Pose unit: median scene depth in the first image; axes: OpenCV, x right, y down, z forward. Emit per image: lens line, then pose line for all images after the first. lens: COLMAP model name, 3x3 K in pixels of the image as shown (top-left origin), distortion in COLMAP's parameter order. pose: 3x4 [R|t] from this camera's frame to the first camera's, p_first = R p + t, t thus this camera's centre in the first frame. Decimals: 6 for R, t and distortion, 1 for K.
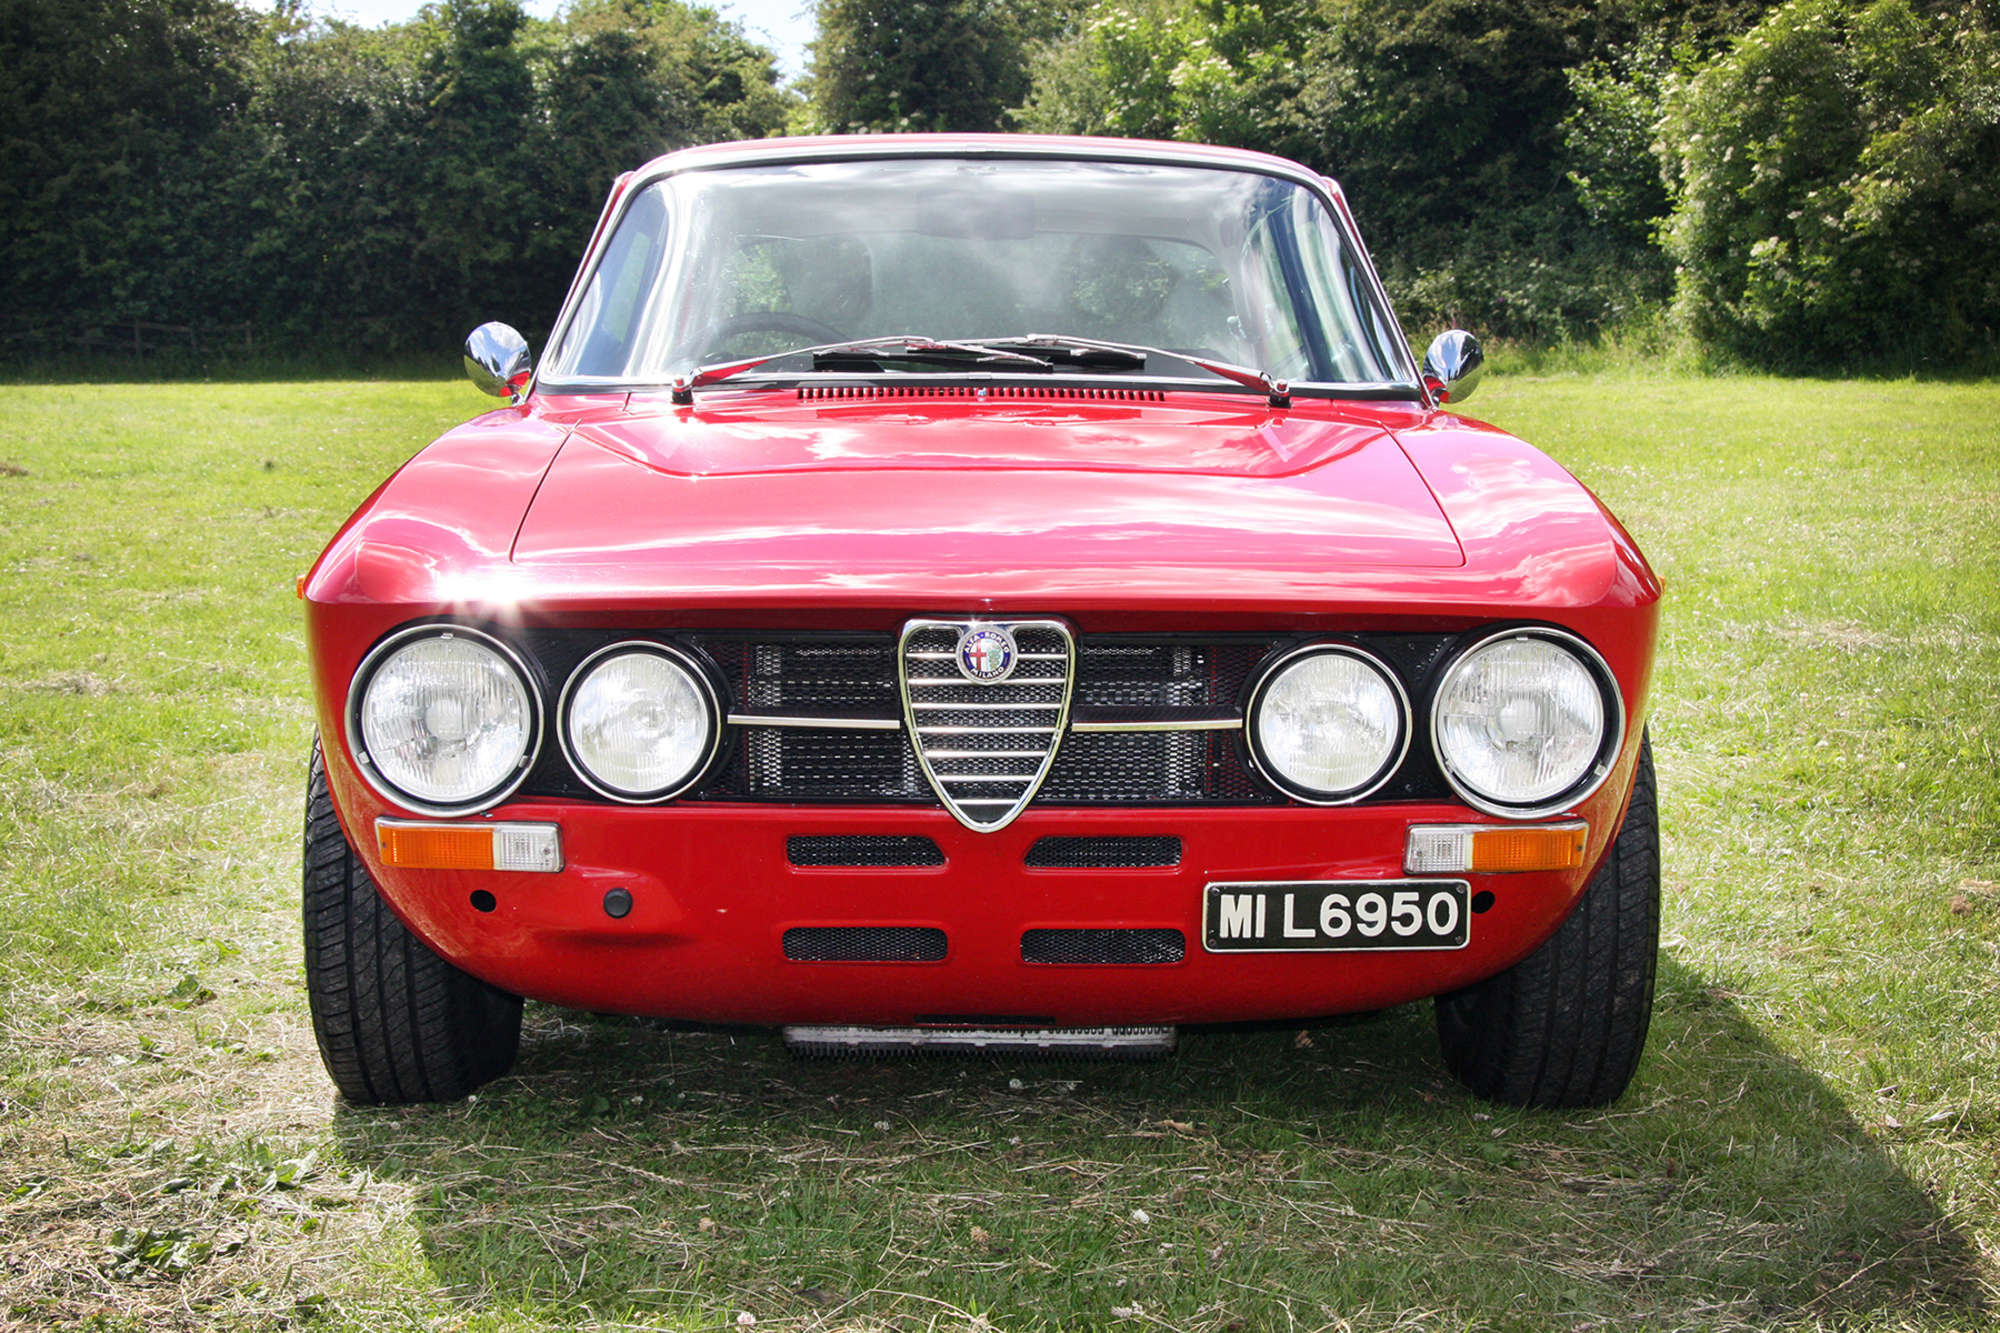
lens RADIAL K [[3175.7, 0, 1000.0], [0, 3175.7, 666.5], [0, 0, 1]] dist [0.013015, 1.370495]
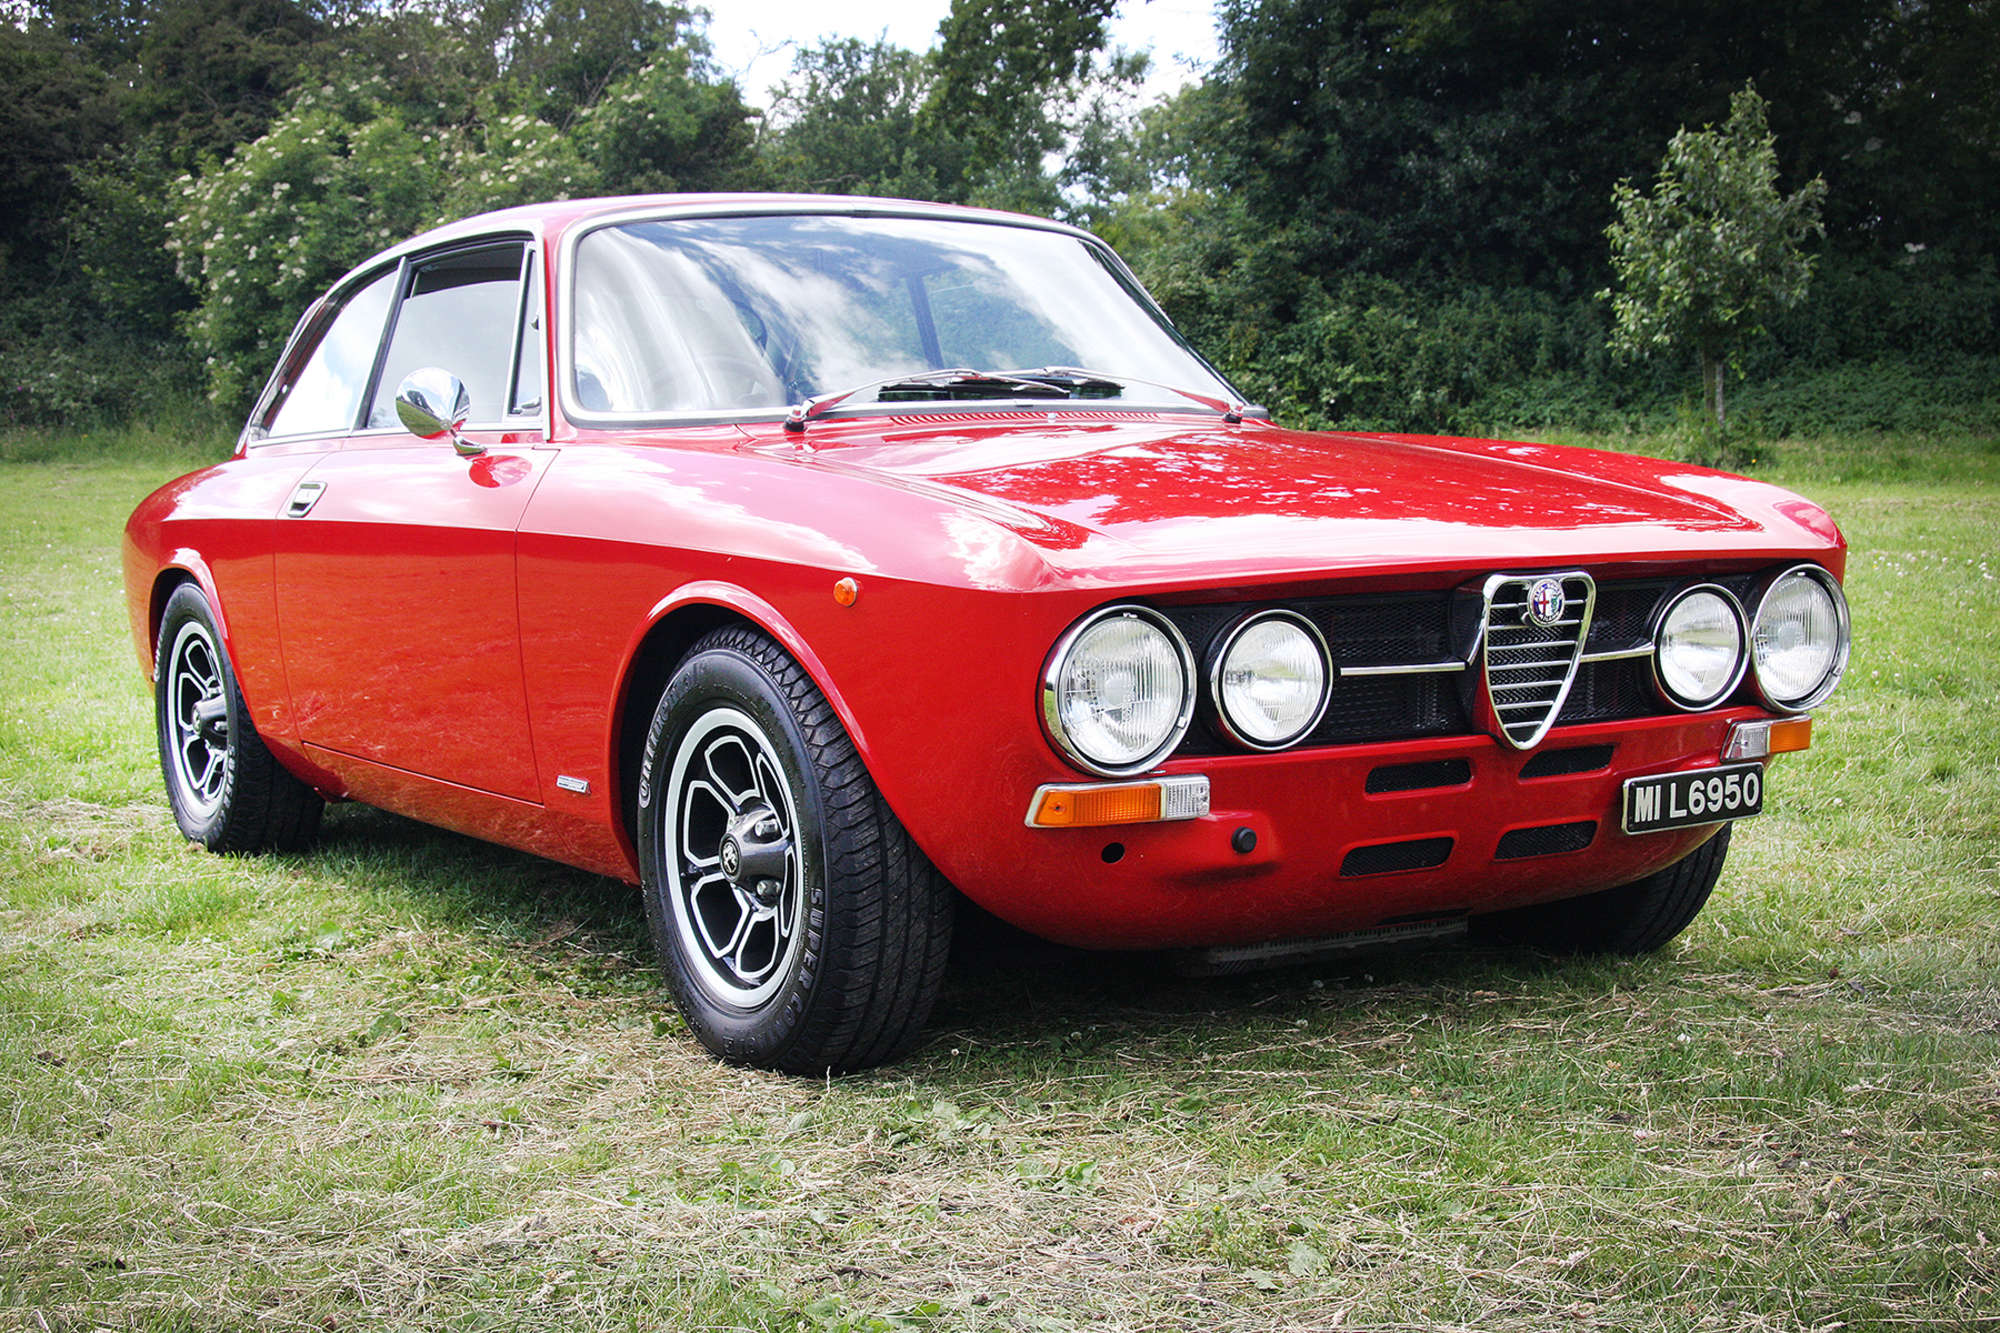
lens RADIAL K [[3024.4, 0, 1000.0], [0, 3024.4, 666.5], [0, 0, 1]] dist [0.121742, 0.062077]
pose [[0.829860, -0.060442, 0.554689, -0.805161], [0.076234, 0.997075, -0.005405, 0.010933], [-0.552740, 0.046772, 0.832040, 0.131522]]
